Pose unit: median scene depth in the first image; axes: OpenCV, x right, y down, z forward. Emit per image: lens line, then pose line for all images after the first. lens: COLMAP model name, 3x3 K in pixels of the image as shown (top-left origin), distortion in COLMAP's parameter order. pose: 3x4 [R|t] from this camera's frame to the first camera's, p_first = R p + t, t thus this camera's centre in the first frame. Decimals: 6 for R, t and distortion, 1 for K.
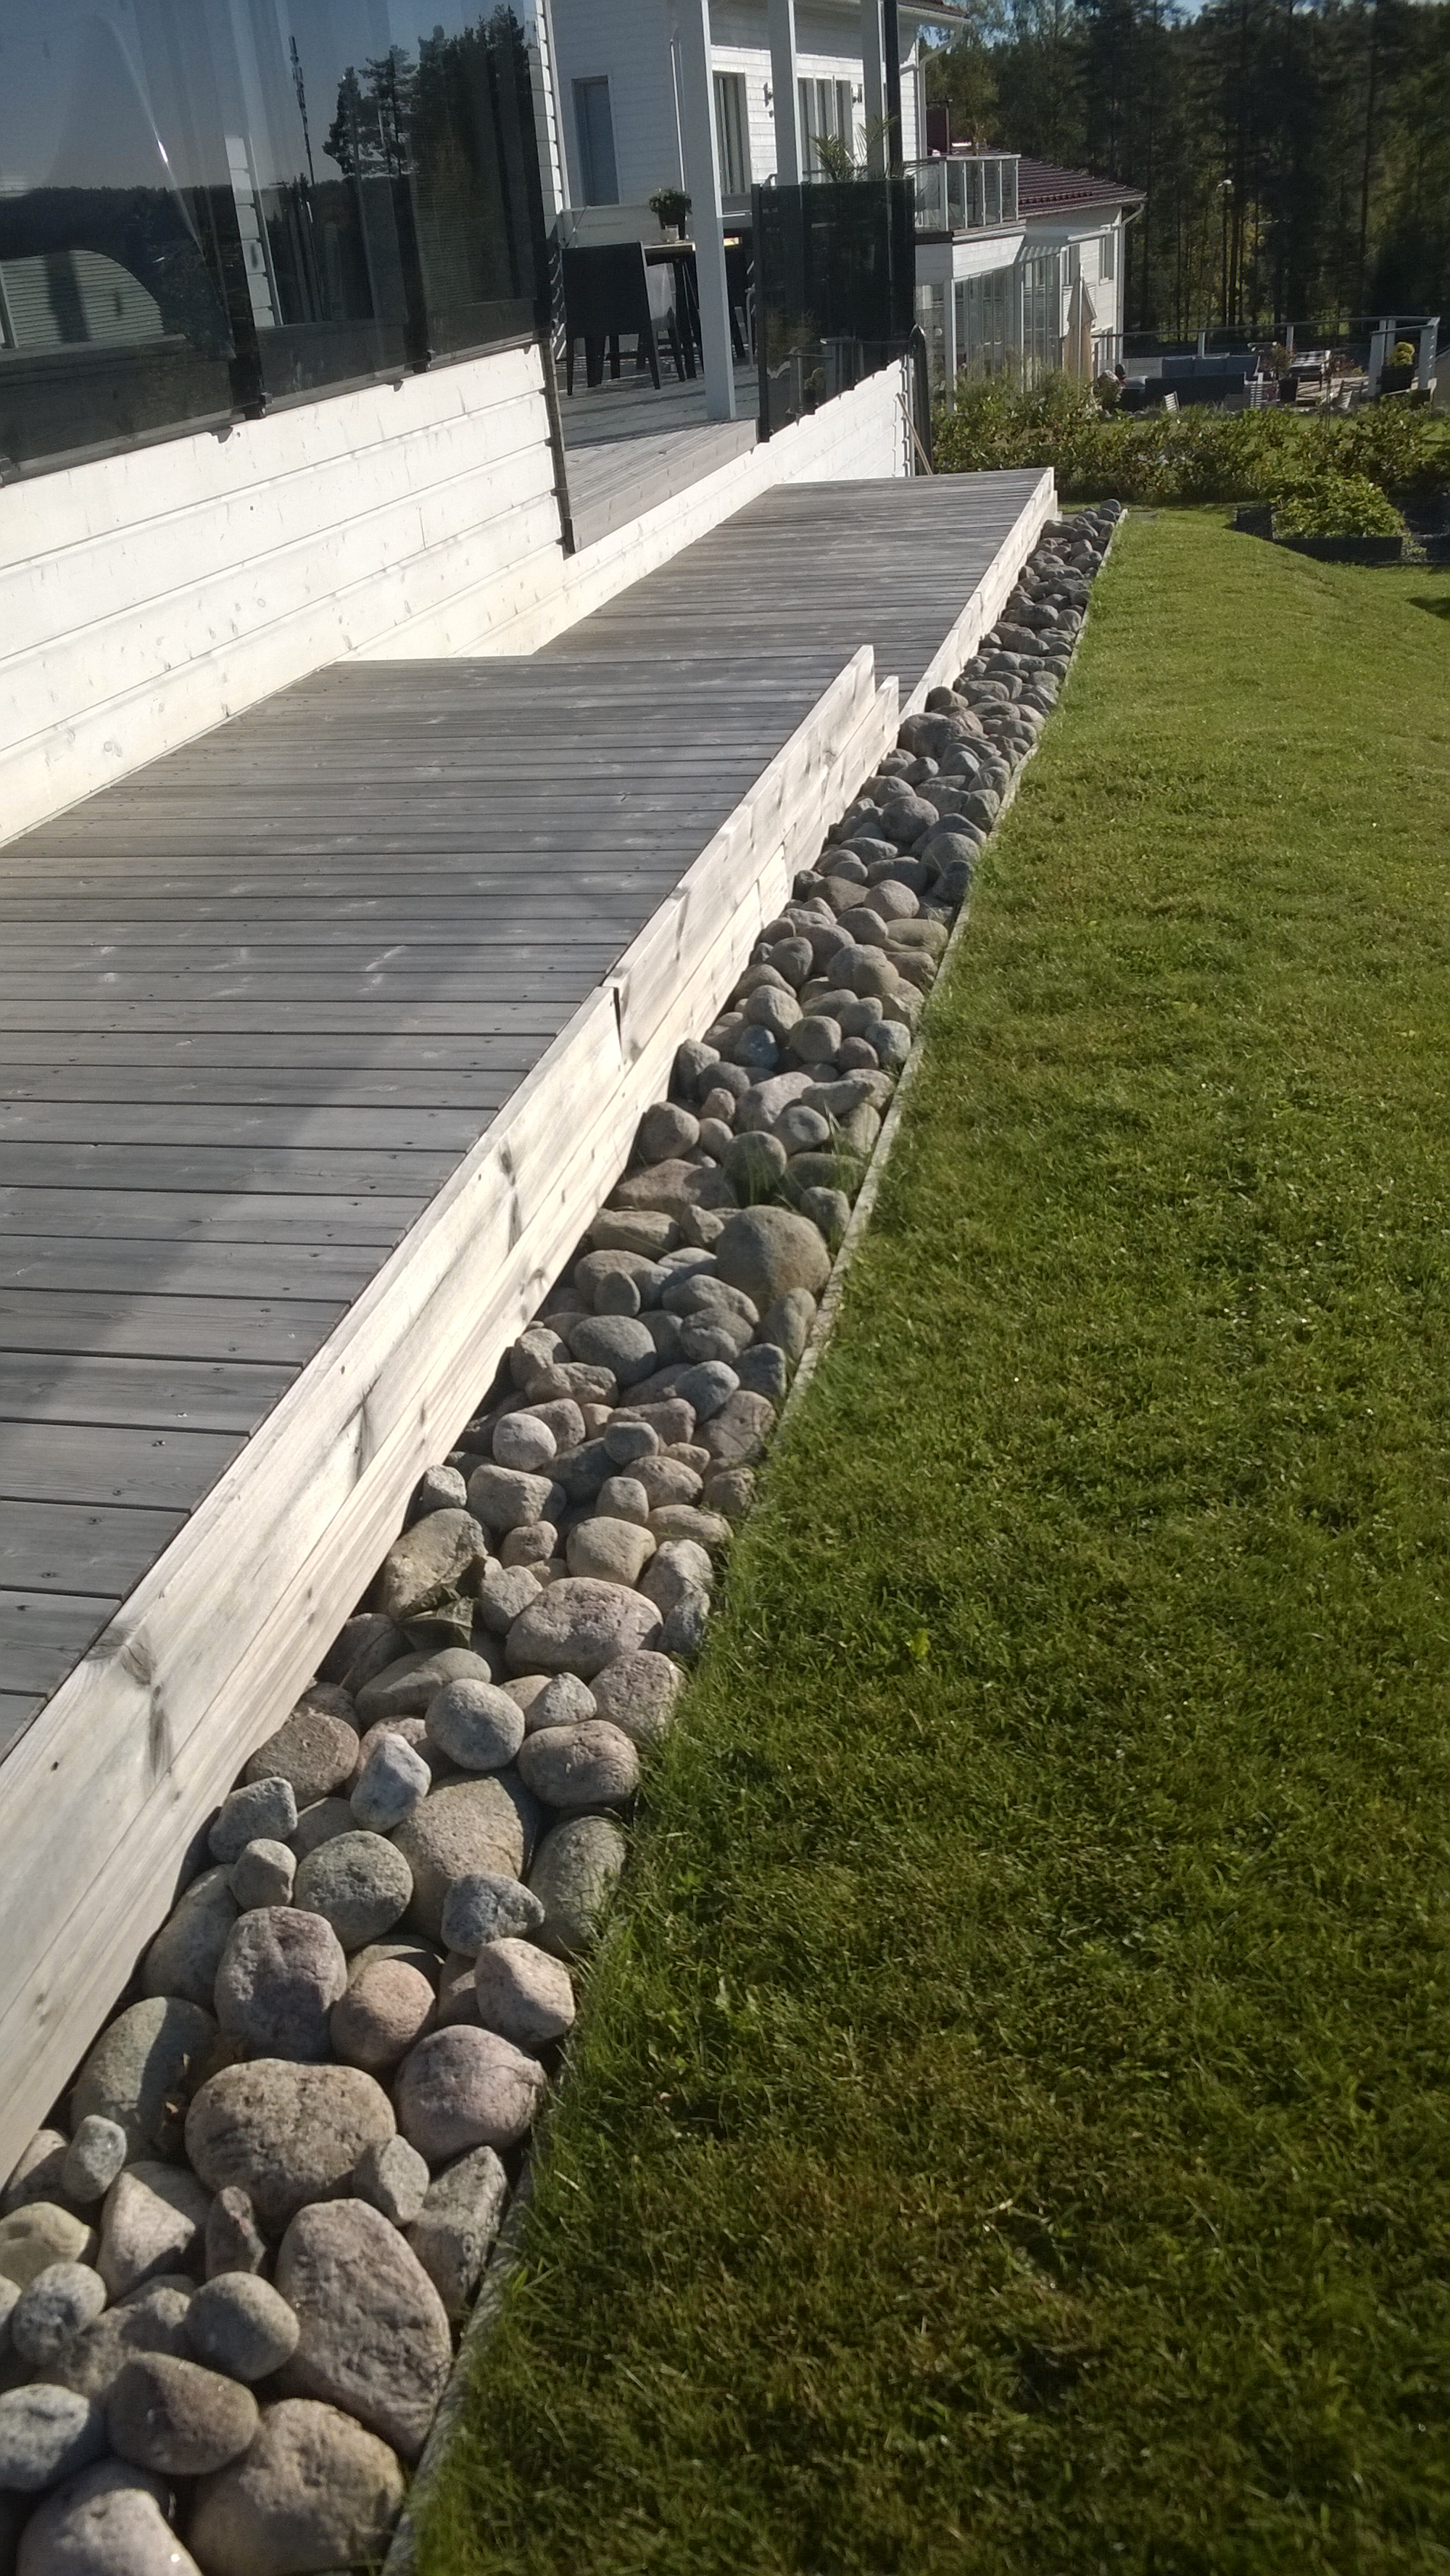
lens RADIAL K [[1945.4, 0, 725.0], [0, 1945.4, 1288.0], [0, 0, 1]] dist [-0.009754, -0.007446]
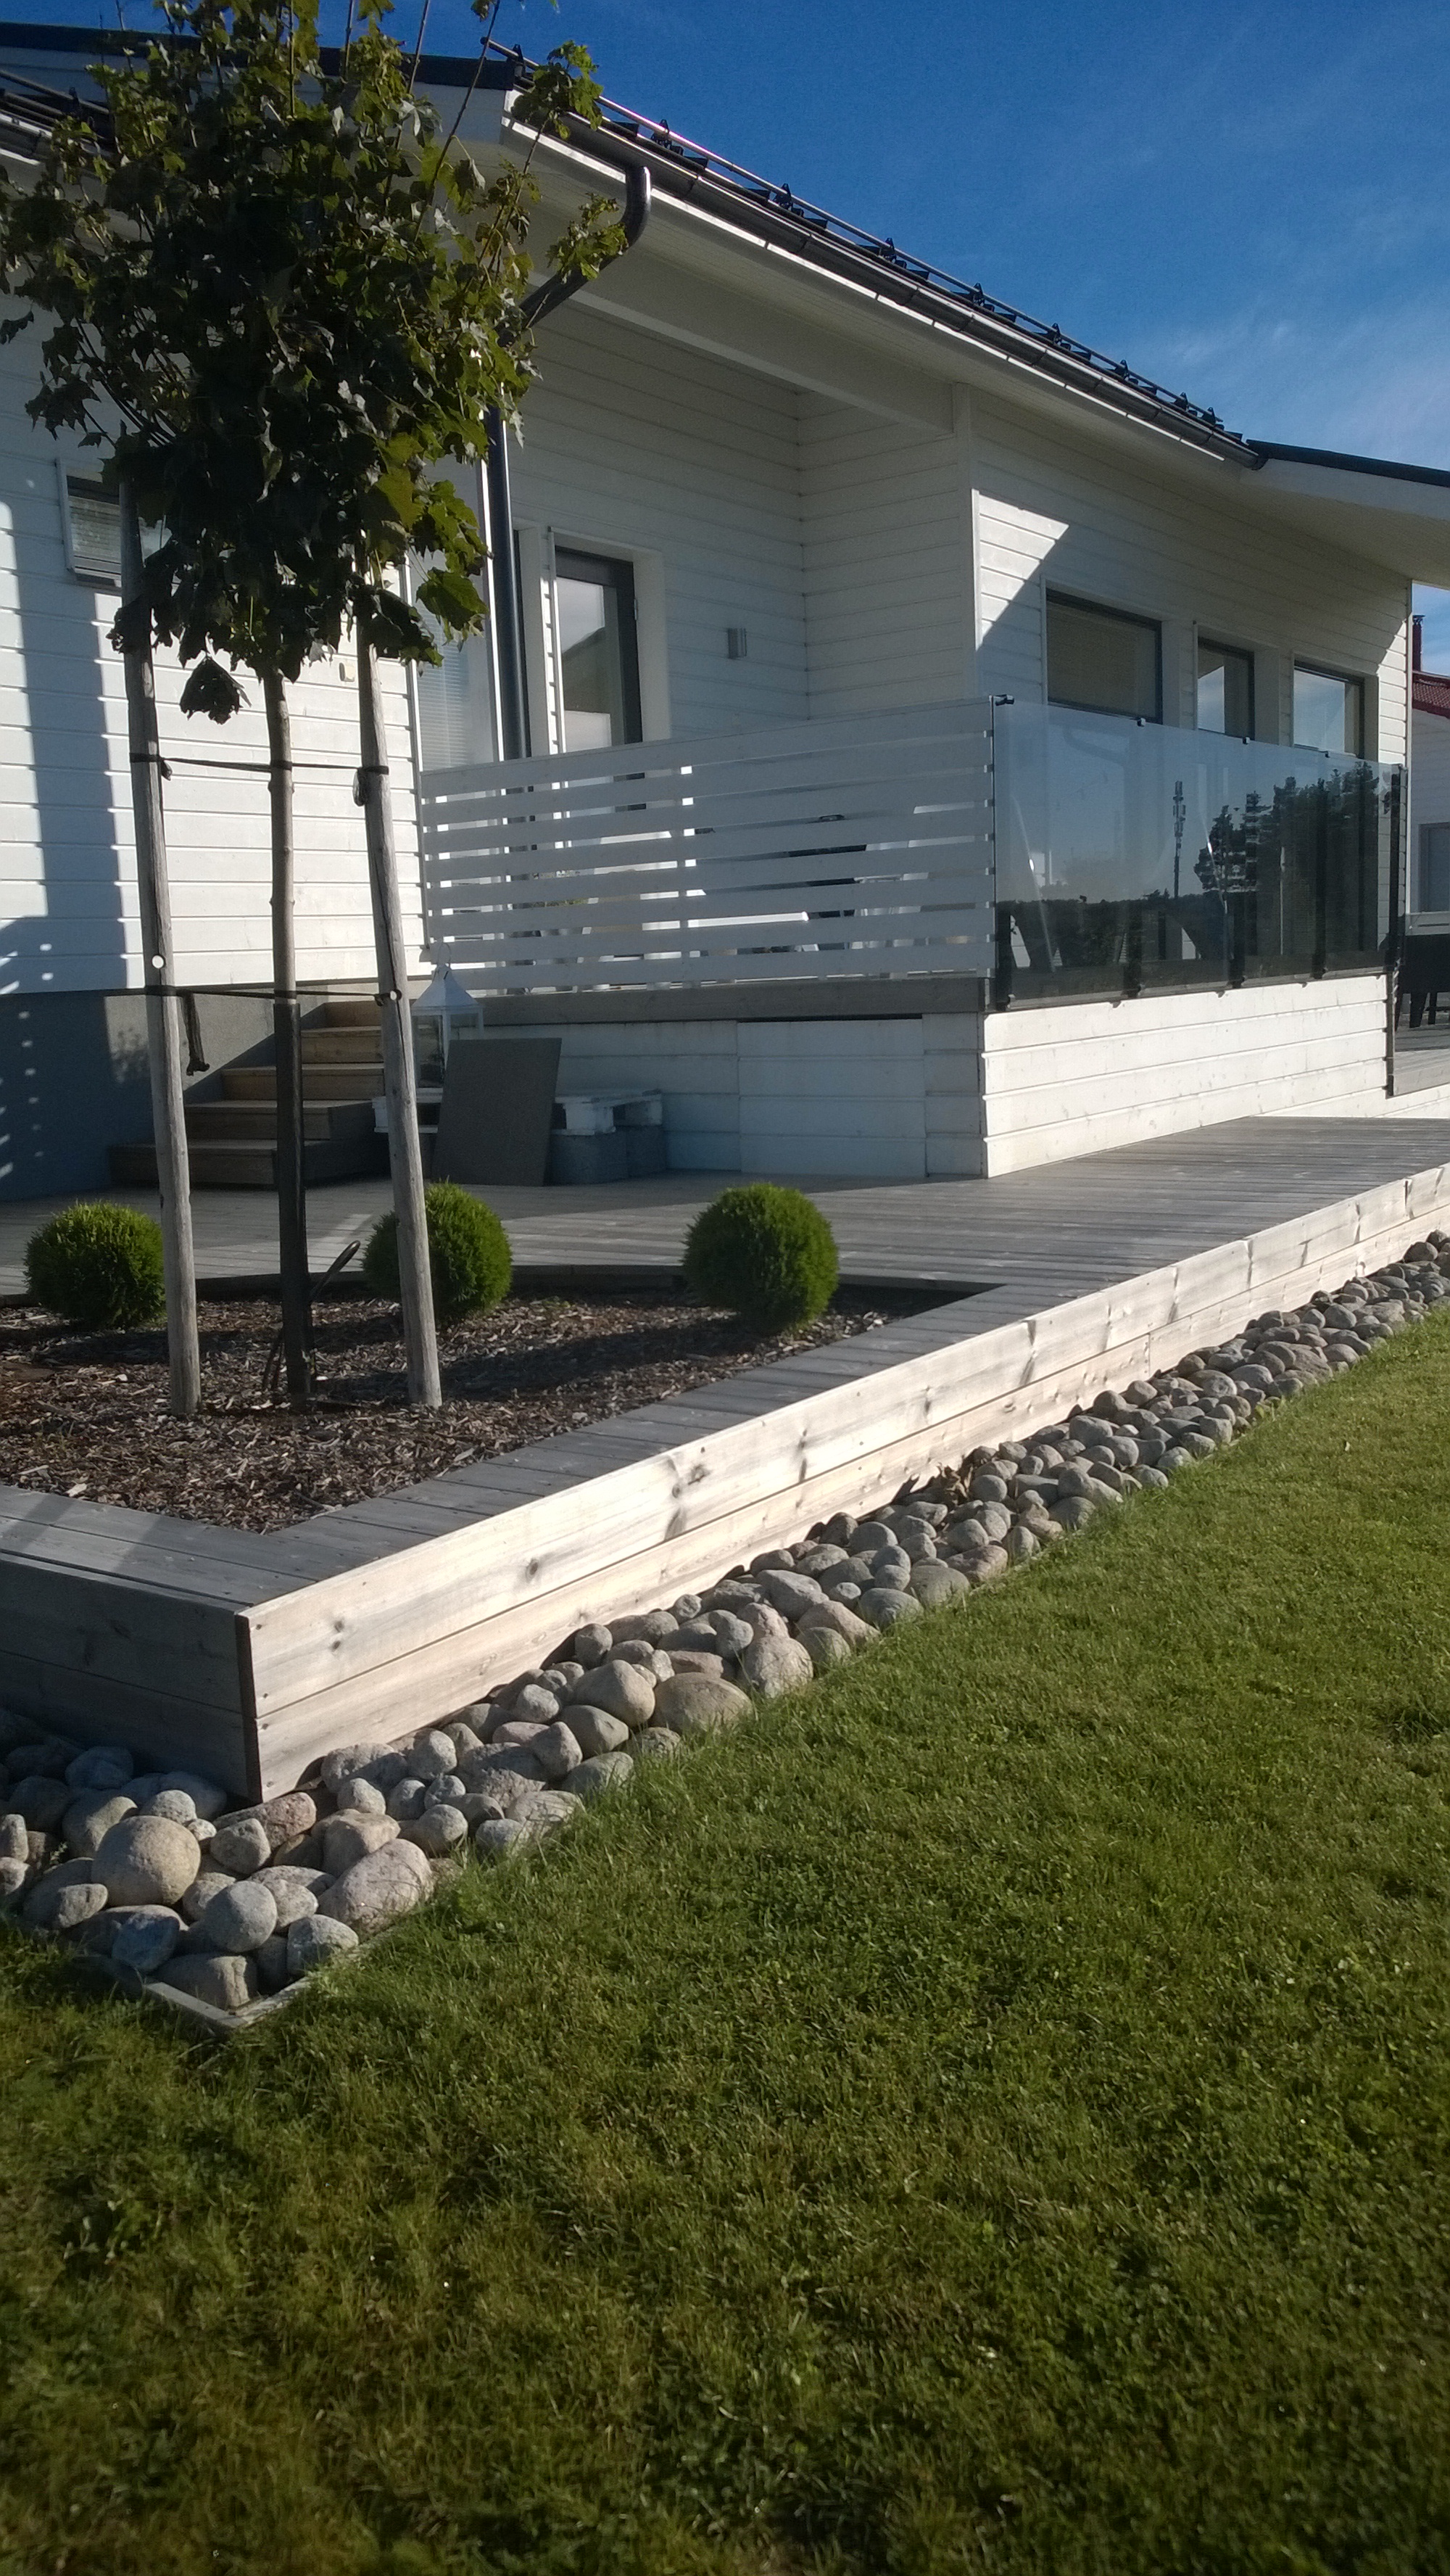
lens RADIAL K [[1945.4, 0, 725.0], [0, 1945.4, 1288.0], [0, 0, 1]] dist [-0.009754, -0.007446]
pose [[0.920926, 0.094972, -0.377989, 0.037438], [-0.209102, 0.938850, -0.273562, 0.345735], [0.328894, 0.330969, 0.884471, -0.579104]]
